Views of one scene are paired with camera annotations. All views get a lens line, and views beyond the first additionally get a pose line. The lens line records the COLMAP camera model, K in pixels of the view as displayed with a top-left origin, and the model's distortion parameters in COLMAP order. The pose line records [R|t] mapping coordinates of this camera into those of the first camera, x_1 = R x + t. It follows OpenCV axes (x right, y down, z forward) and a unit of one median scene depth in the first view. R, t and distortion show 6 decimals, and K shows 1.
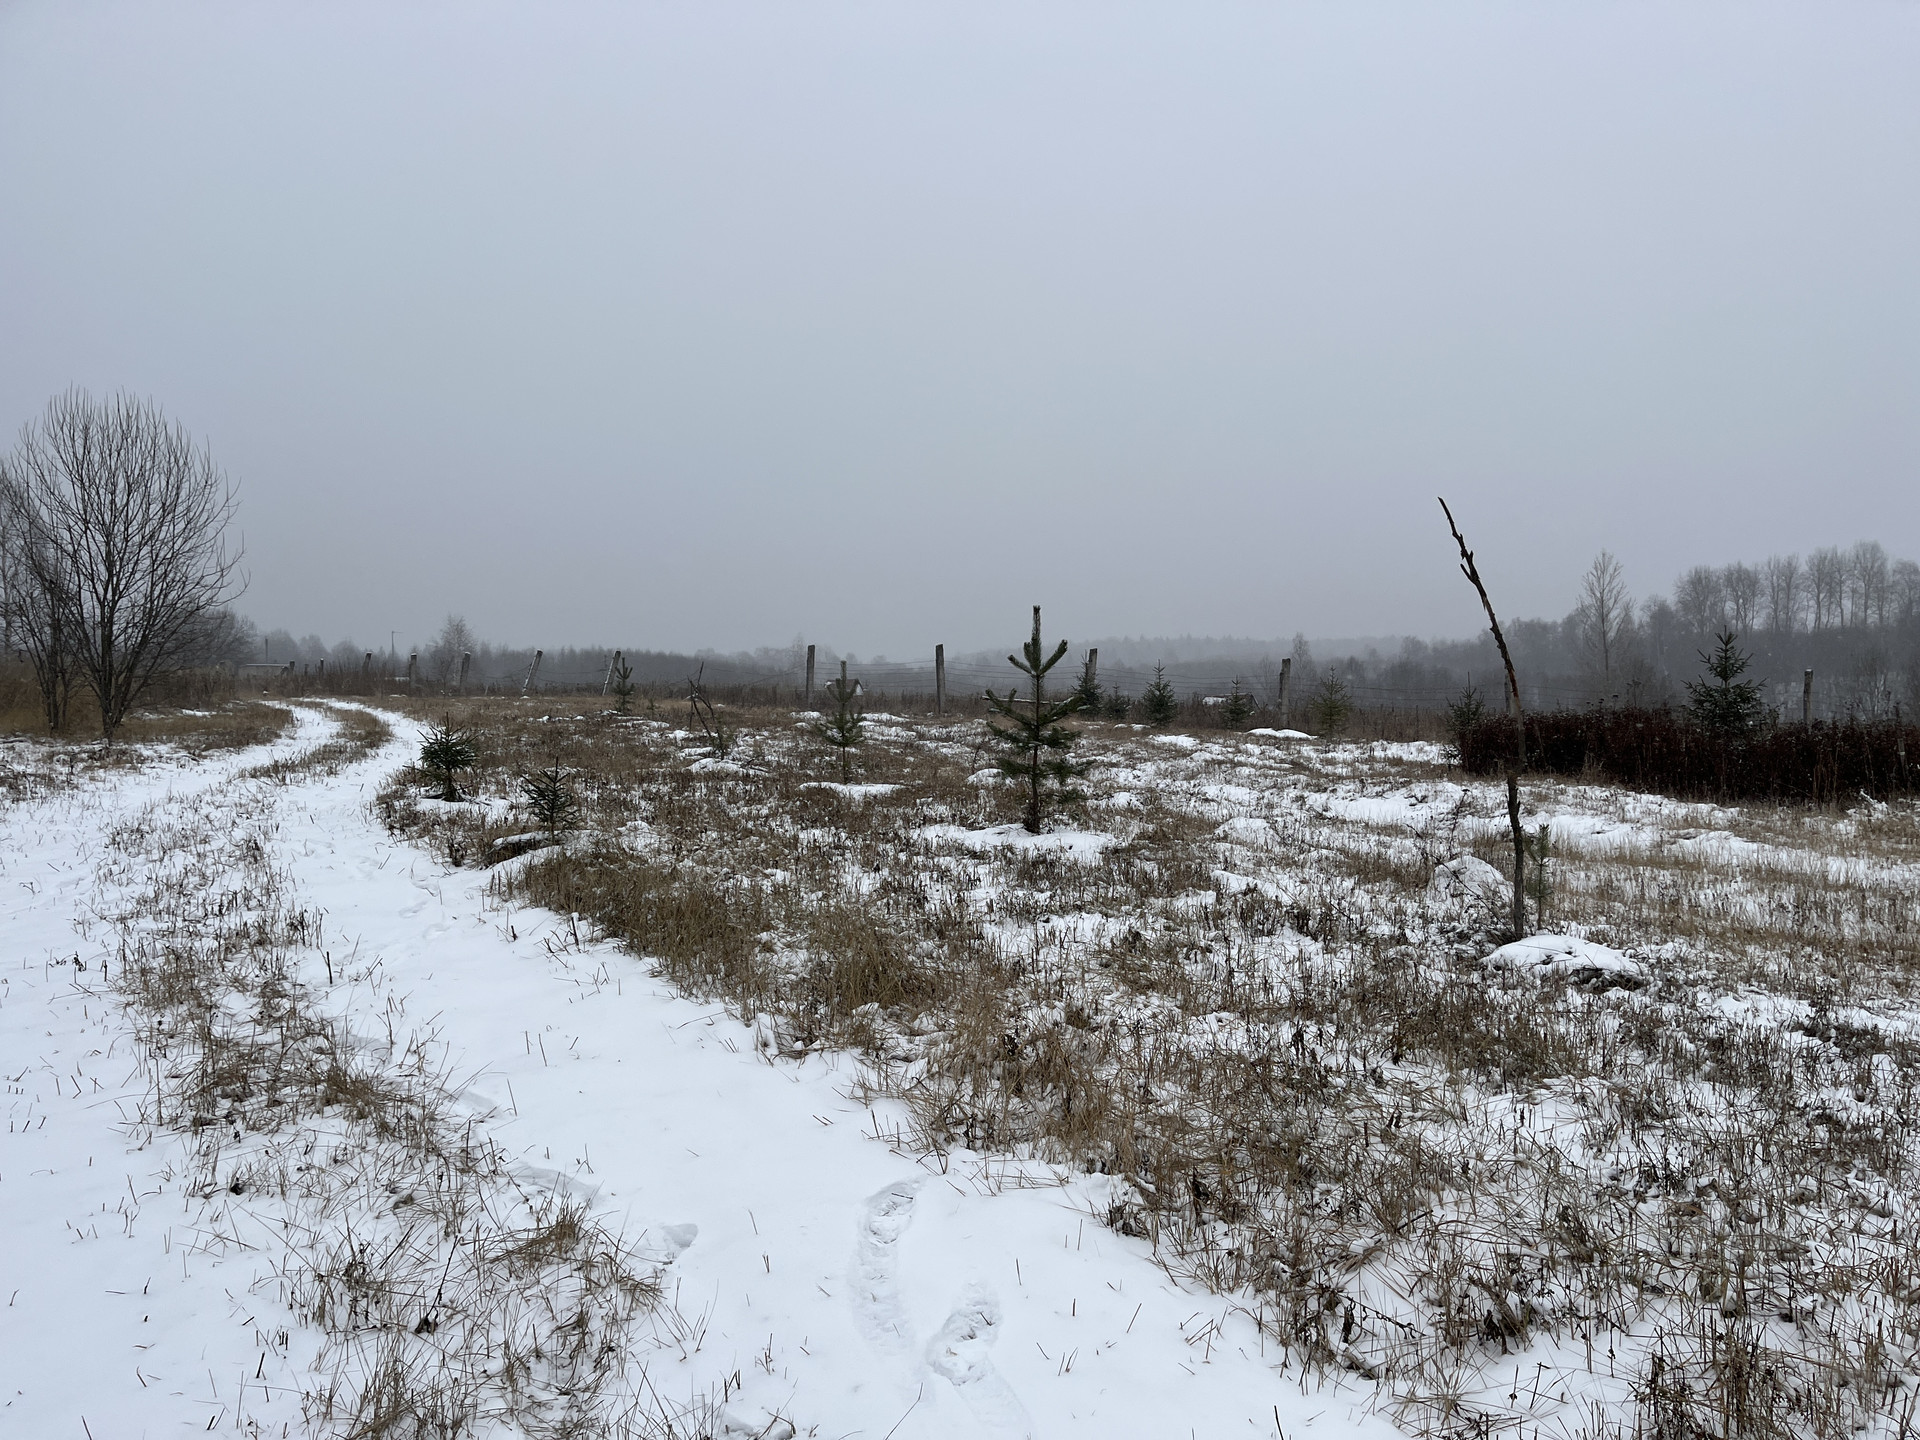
lens RADIAL K [[1436.0, 0, 968.2], [0, 1436.0, 728.5], [0, 0, 1]] dist [0.071745, -0.094505]
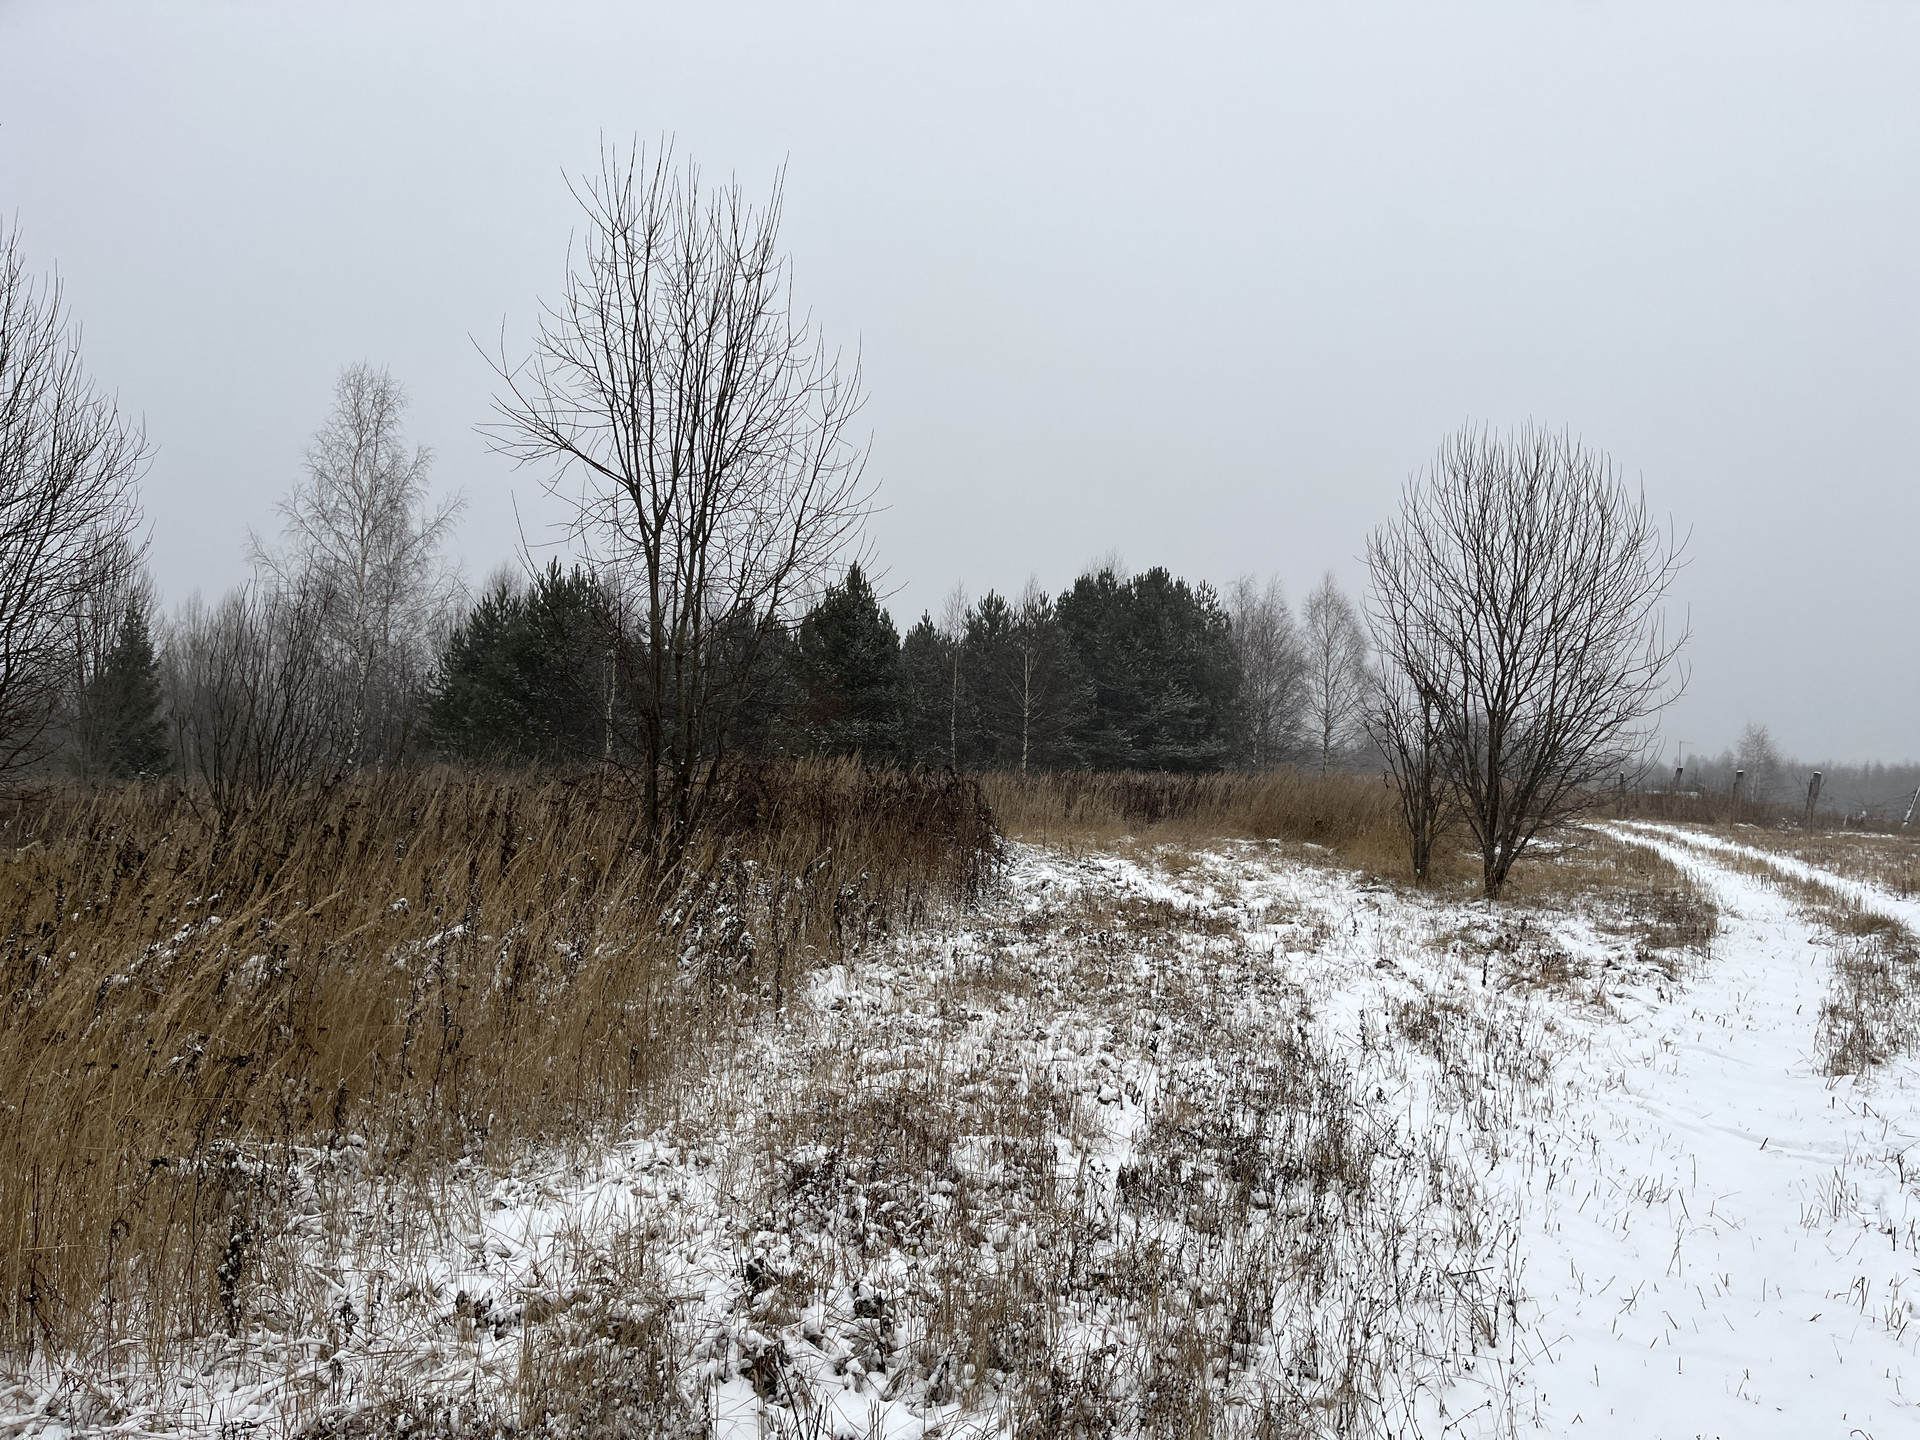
lens RADIAL K [[1436.0, 0, 977.8], [0, 1436.0, 733.8], [0, 0, 1]] dist [0.071745, -0.094505]
pose [[0.688044, 0.018486, -0.725433, -0.243130], [-0.068932, 0.996820, -0.039979, -0.028030], [0.722387, 0.077513, 0.687130, 0.312675]]
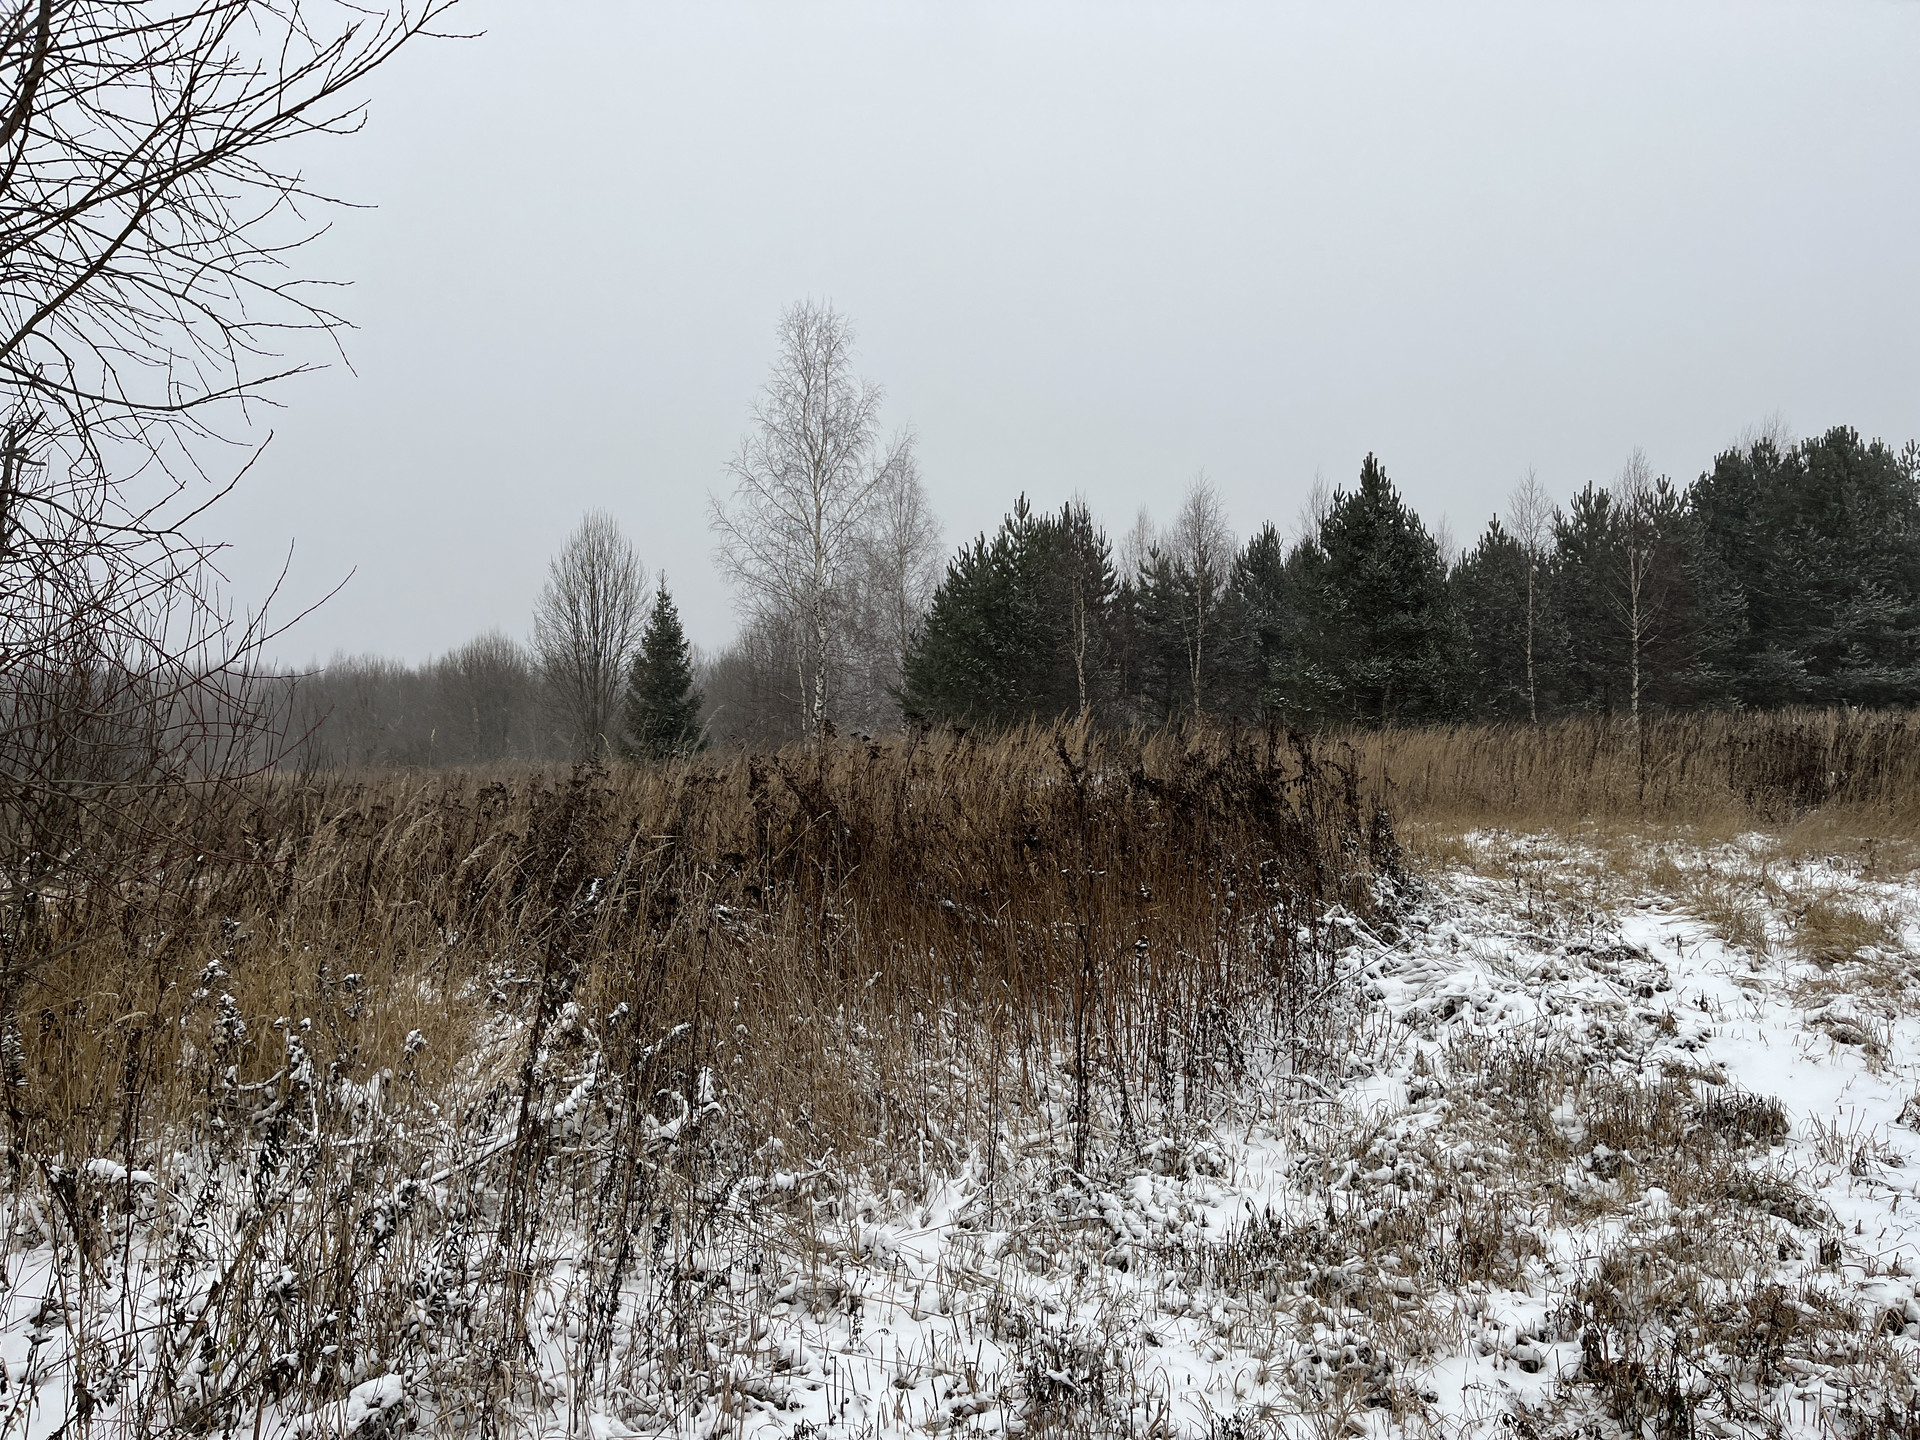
lens RADIAL K [[1436.0, 0, 961.8], [0, 1436.0, 729.7], [0, 0, 1]] dist [0.071745, -0.094505]
pose [[0.322998, 0.020996, -0.946167, -0.489437], [-0.029235, 0.999498, 0.012199, -0.044703], [0.945948, 0.023721, 0.323449, 0.645852]]
